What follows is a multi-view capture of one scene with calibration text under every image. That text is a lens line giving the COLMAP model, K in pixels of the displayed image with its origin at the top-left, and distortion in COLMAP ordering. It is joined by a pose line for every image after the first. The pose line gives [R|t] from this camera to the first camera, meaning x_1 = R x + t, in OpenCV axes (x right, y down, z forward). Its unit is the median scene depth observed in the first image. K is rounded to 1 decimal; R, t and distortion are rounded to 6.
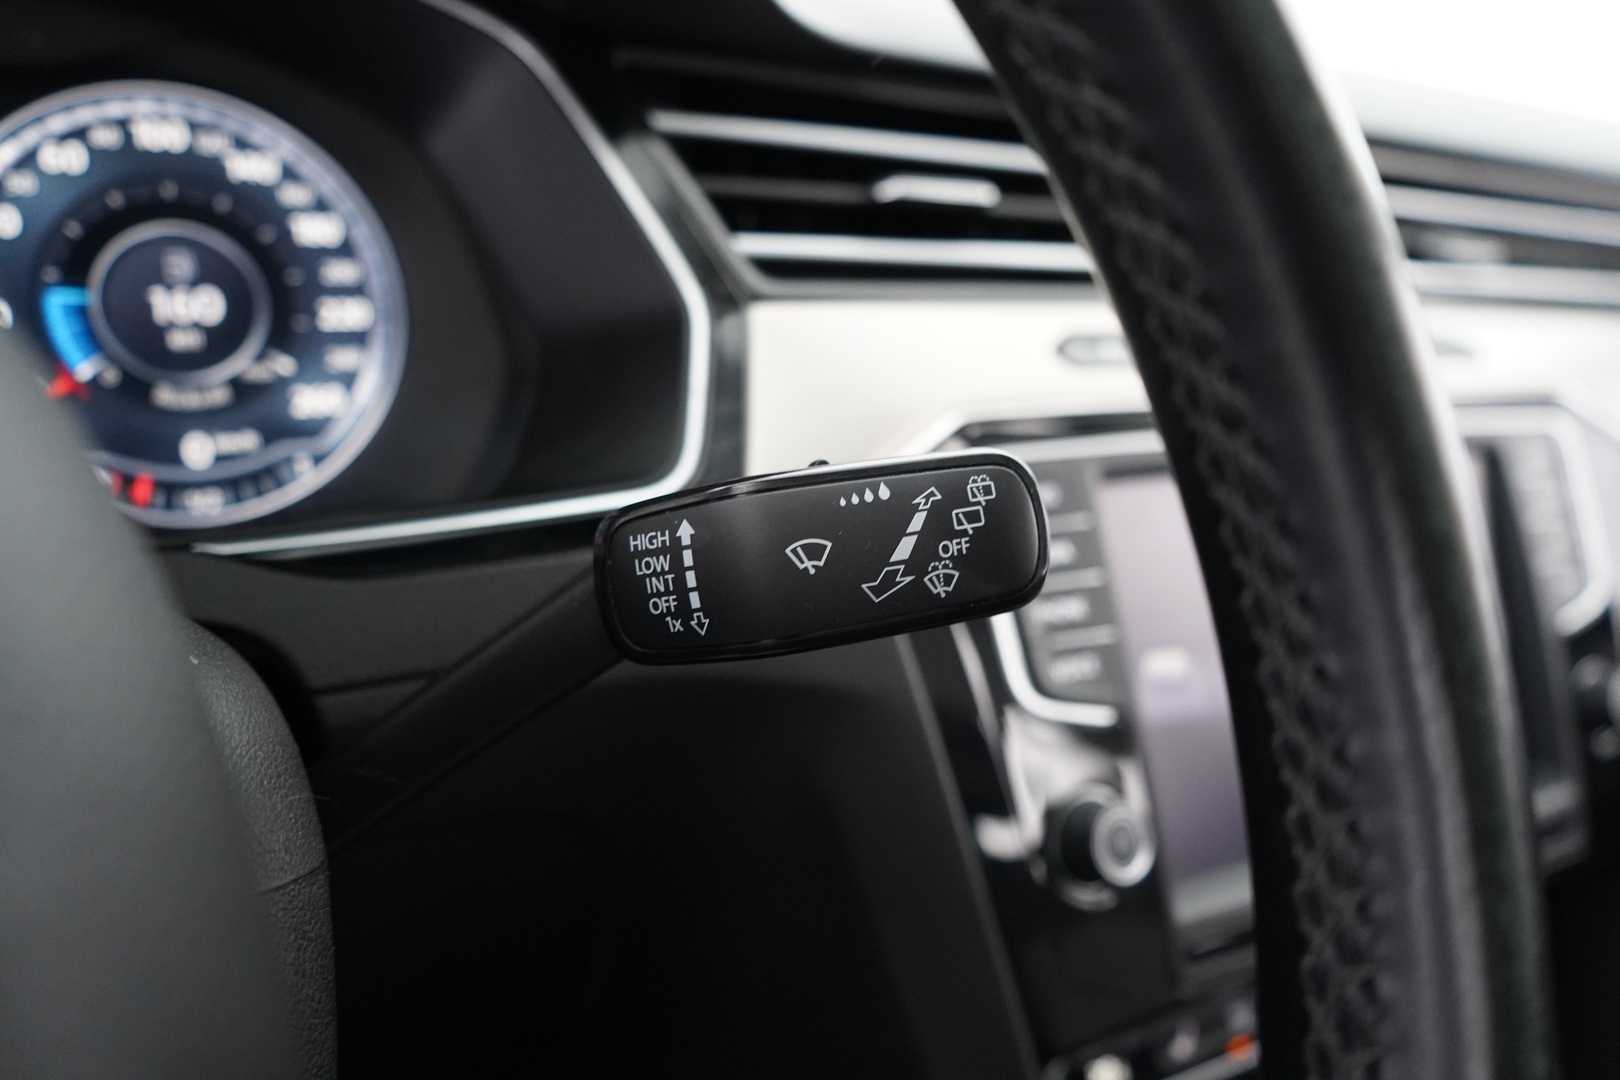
lens RADIAL K [[1311.9, 0, 810.0], [0, 1311.9, 540.0], [0, 0, 1]] dist [-0.006023, 0.004000]
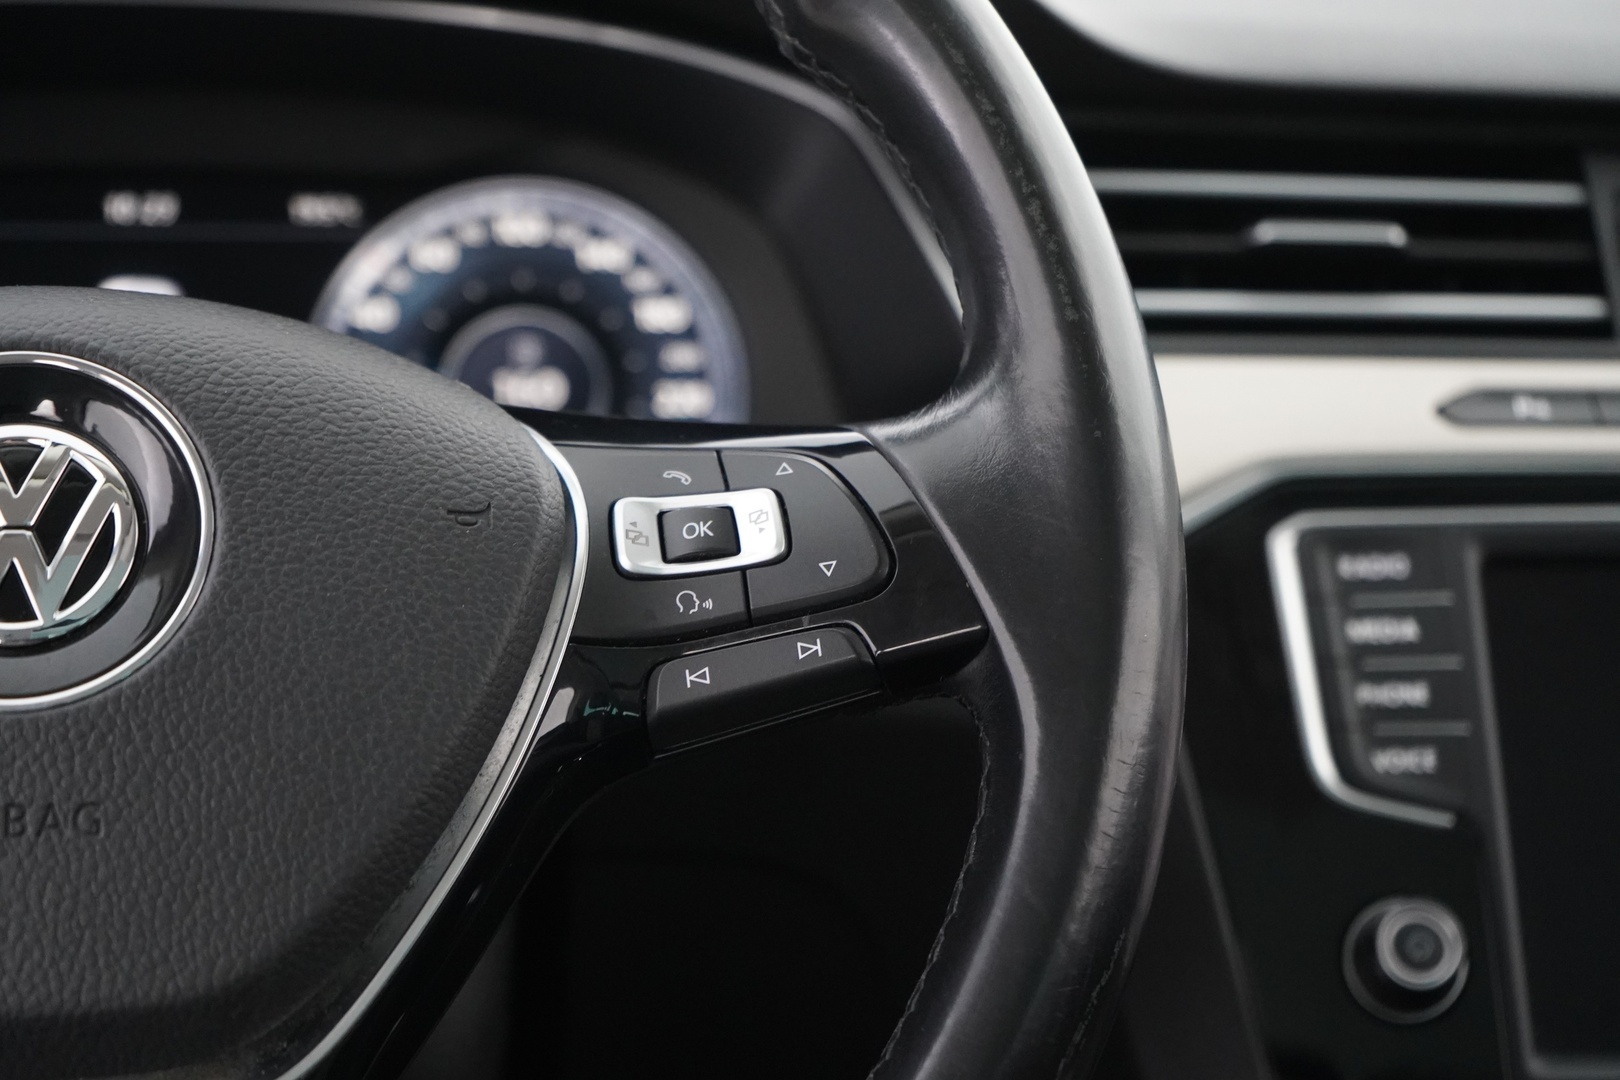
lens RADIAL K [[3434.3, 0, 810.0], [0, 3434.3, 540.0], [0, 0, 1]] dist [-0.081897, 0.163318]
pose [[0.888524, -0.033082, -0.457636, 0.885824], [-0.072884, 0.974557, -0.211960, 0.459743], [0.453004, 0.221686, 0.863506, -1.109264]]
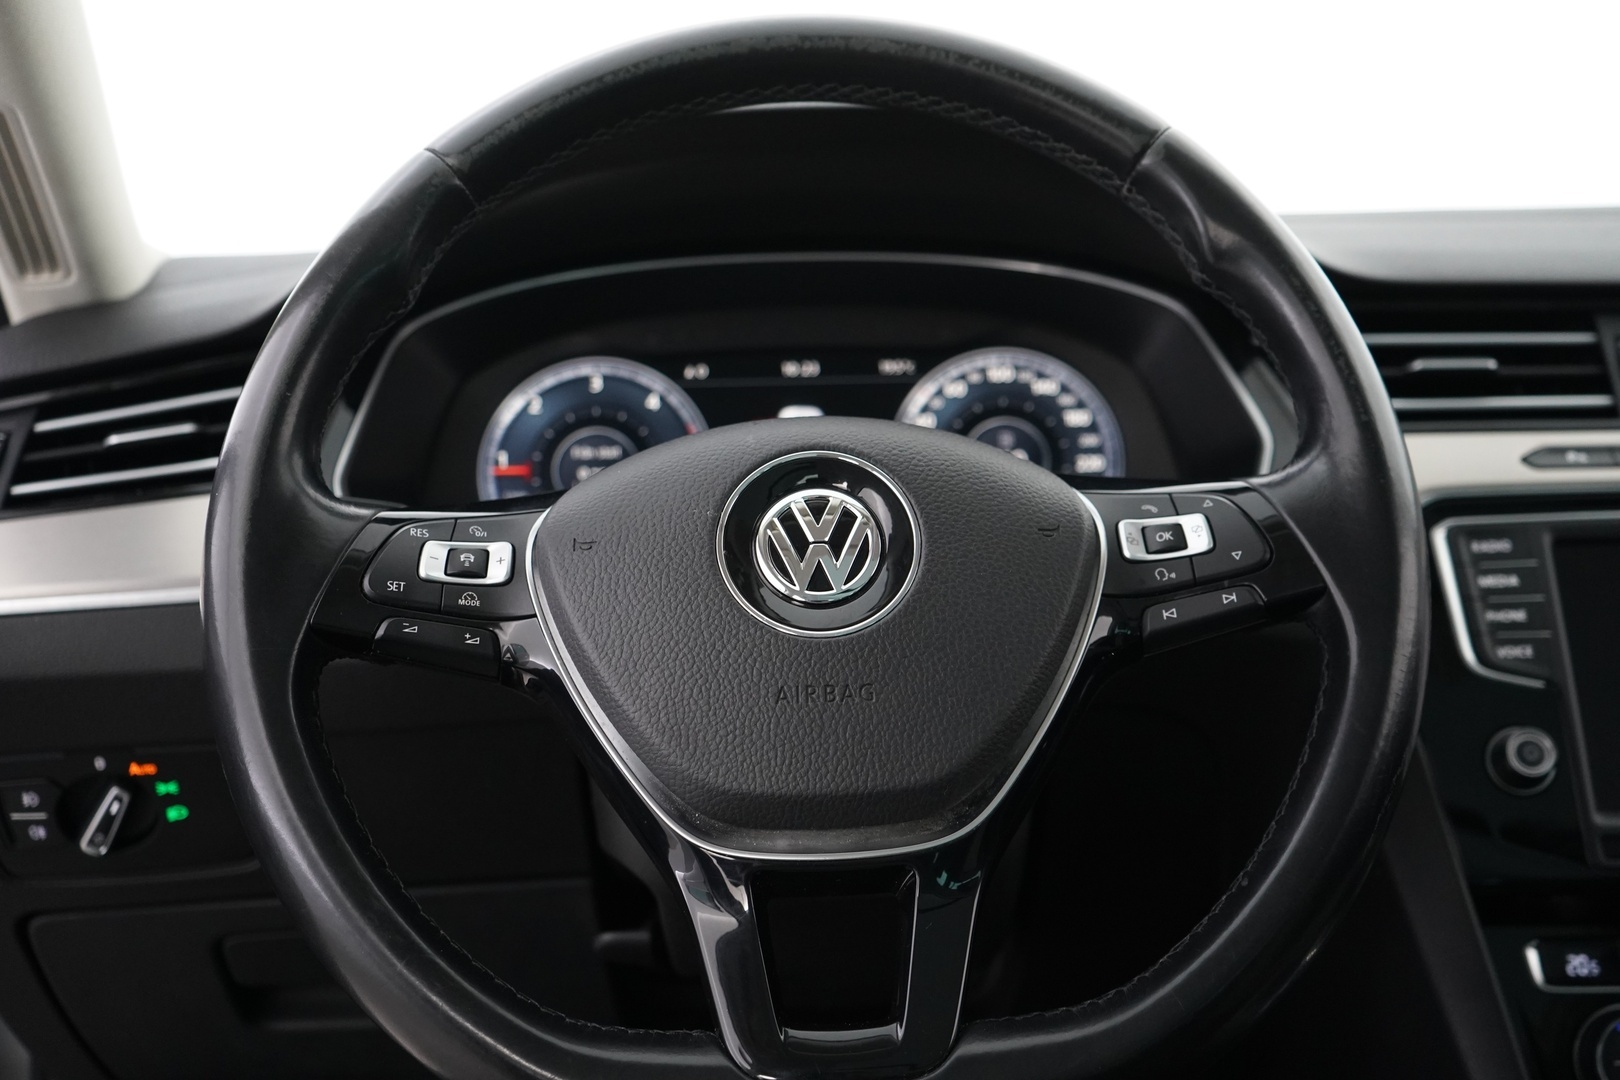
lens RADIAL K [[1900.7, 0, 810.0], [0, 1900.7, 540.0], [0, 0, 1]] dist [0.011296, 0.062345]
pose [[0.834239, -0.047775, -0.549329, 0.759318], [-0.075313, 0.977031, -0.199345, 0.485192], [0.546236, 0.207673, 0.811479, -1.309973]]
